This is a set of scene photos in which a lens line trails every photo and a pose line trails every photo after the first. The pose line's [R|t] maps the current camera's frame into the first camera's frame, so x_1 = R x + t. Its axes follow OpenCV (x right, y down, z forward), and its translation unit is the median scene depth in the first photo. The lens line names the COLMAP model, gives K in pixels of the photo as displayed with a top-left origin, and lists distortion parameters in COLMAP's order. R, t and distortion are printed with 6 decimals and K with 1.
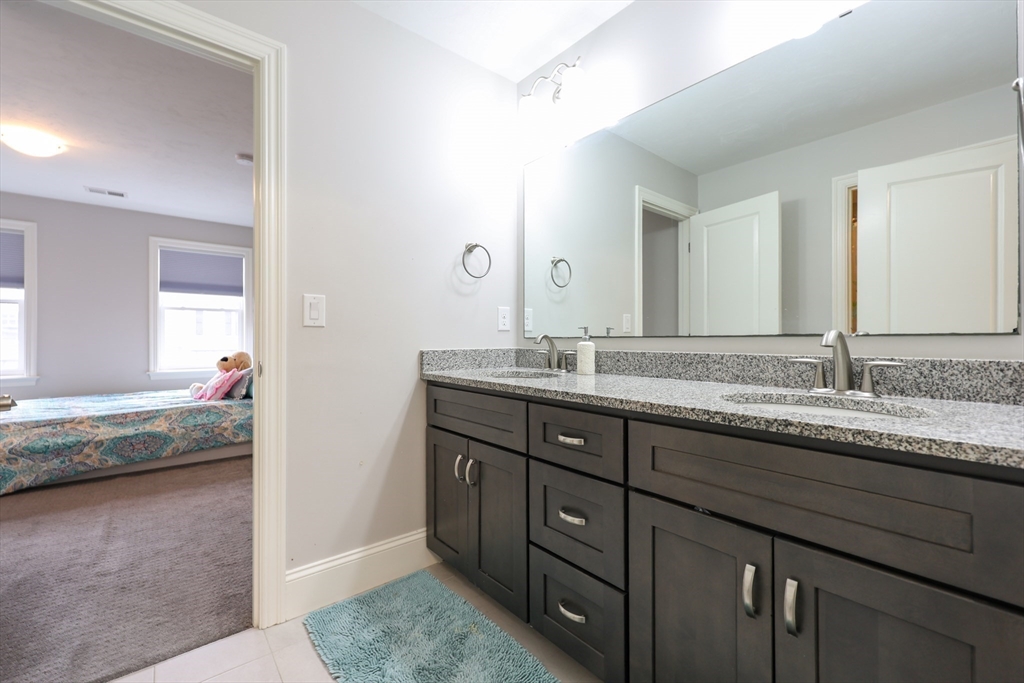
lens RADIAL K [[430.2, 0, 522.9], [0, 430.2, 337.7], [0, 0, 1]] dist [0.003168, -0.002926]
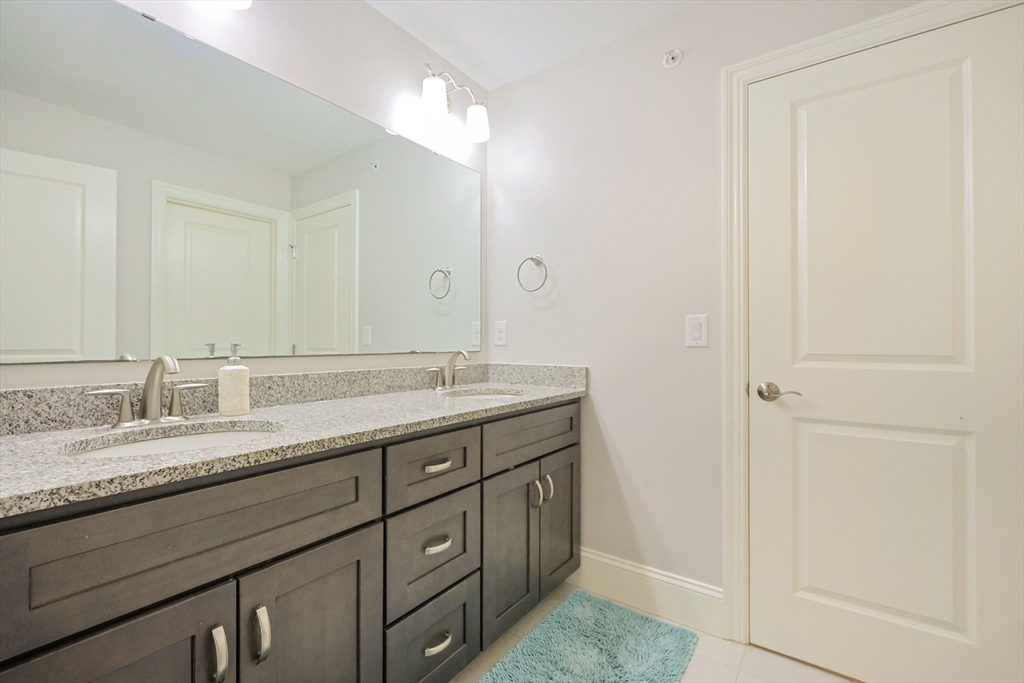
lens RADIAL K [[430.2, 0, 514.6], [0, 430.2, 343.0], [0, 0, 1]] dist [0.003168, -0.002926]
pose [[-0.214463, 0.001888, 0.976730, -0.630351], [-0.004032, 0.999988, -0.002818, -0.026743], [-0.976724, -0.004543, -0.214453, 0.756344]]
